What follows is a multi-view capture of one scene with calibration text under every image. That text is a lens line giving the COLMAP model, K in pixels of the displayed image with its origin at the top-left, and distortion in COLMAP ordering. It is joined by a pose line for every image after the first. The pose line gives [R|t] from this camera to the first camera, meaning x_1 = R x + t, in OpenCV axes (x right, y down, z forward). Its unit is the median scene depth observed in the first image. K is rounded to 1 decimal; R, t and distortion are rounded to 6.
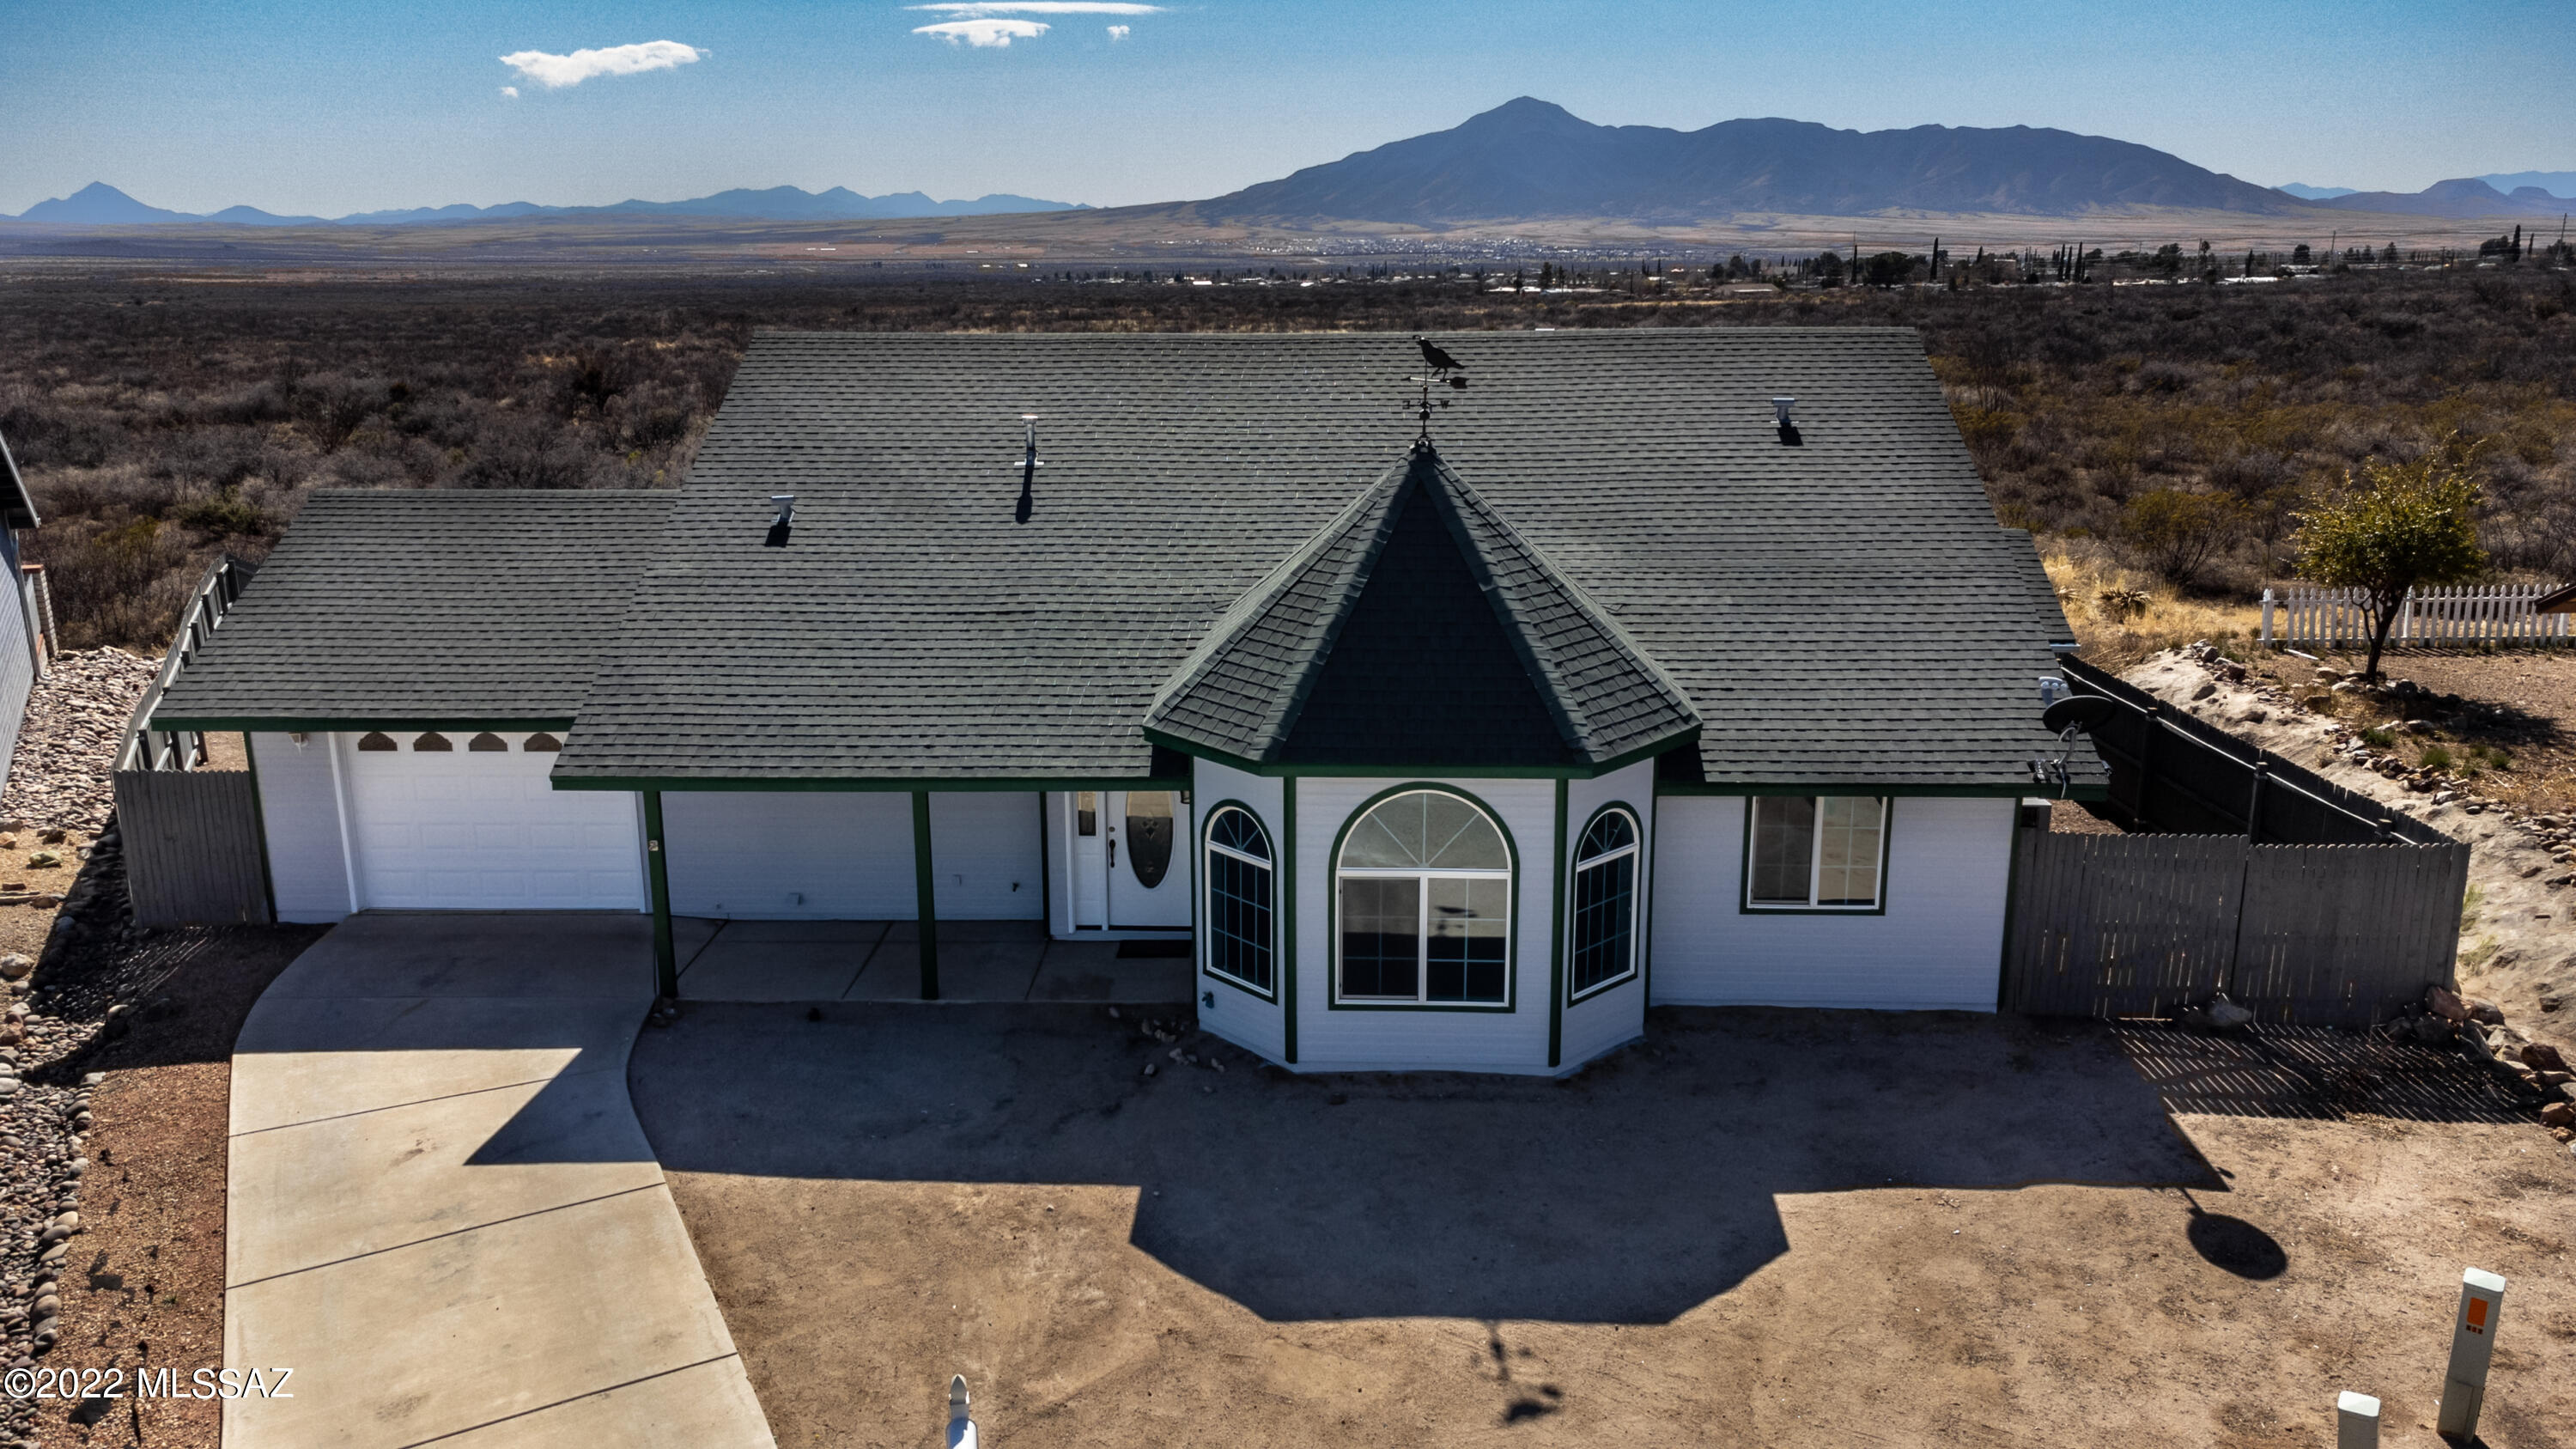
lens RADIAL K [[1869.6, 0, 1288.0], [0, 1869.6, 724.5], [0, 0, 1]] dist [0.041683, 0.002661]
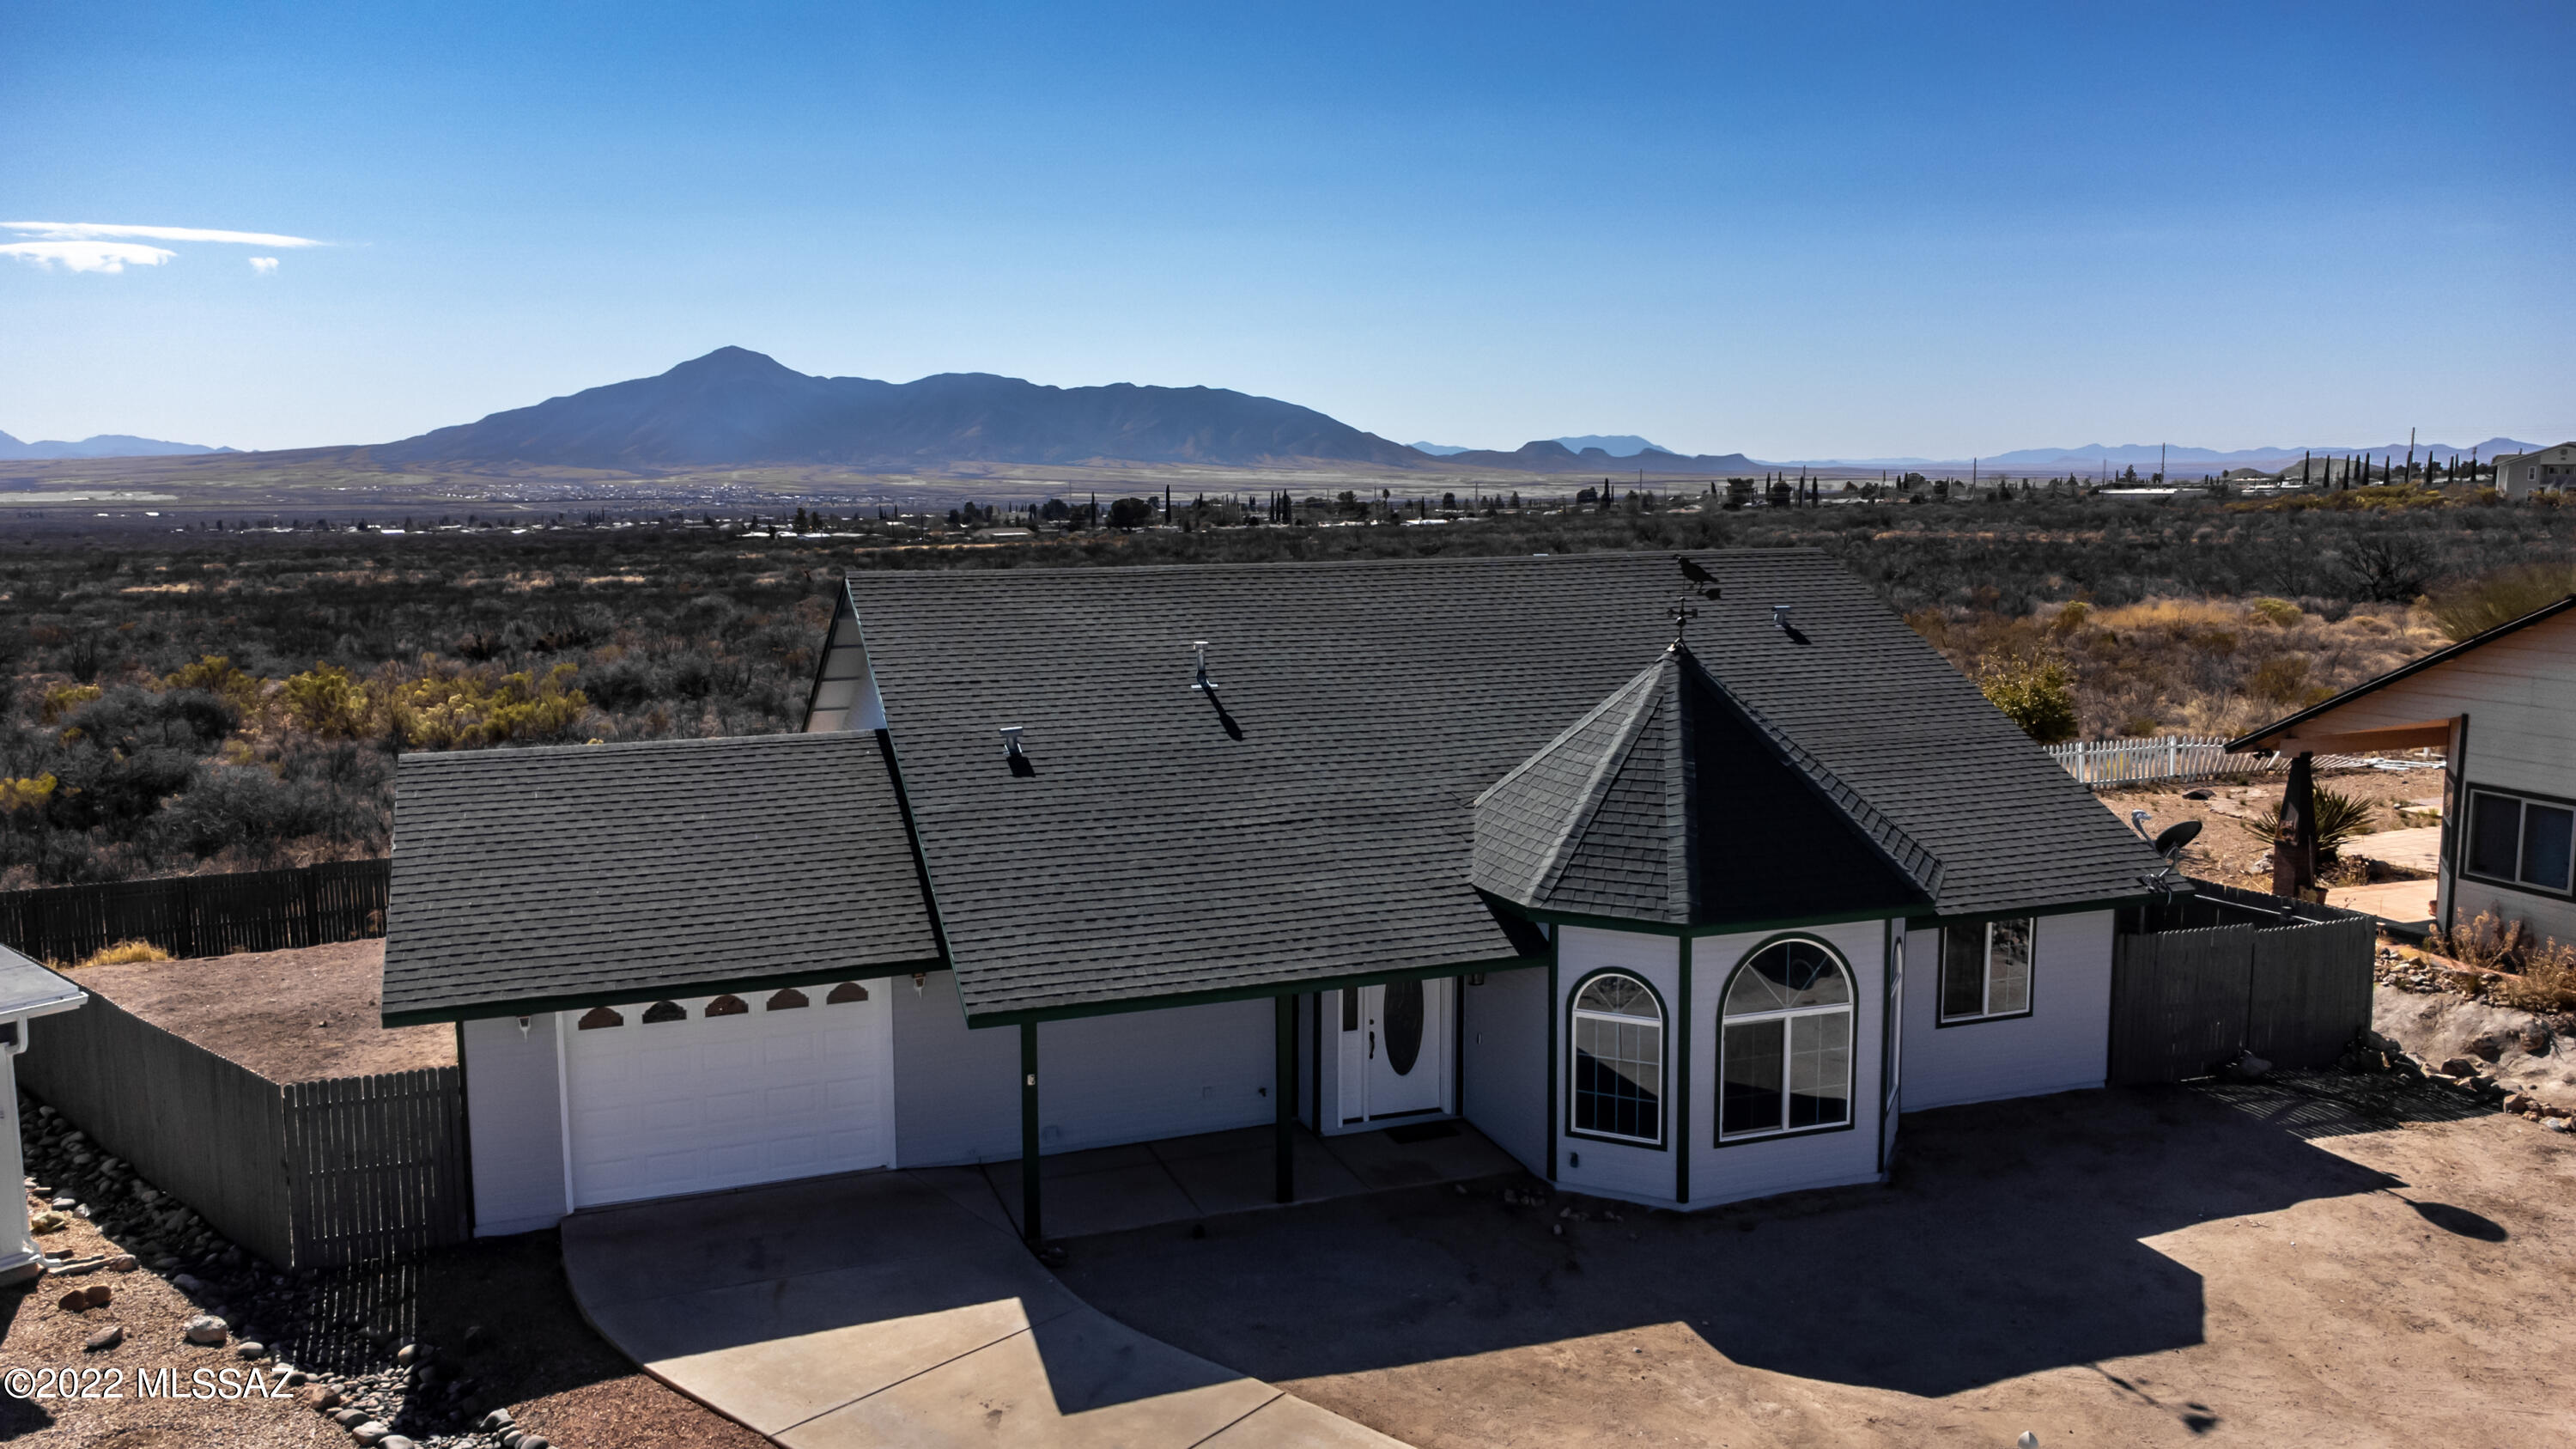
lens RADIAL K [[1900.1, 0, 1223.4], [0, 1900.1, 741.5], [0, 0, 1]] dist [0.039000, 0.004848]
pose [[0.927594, -0.053247, 0.369776, -0.563567], [0.096969, 0.990184, -0.100666, -0.000748], [-0.360786, 0.129234, 0.923651, 0.021150]]
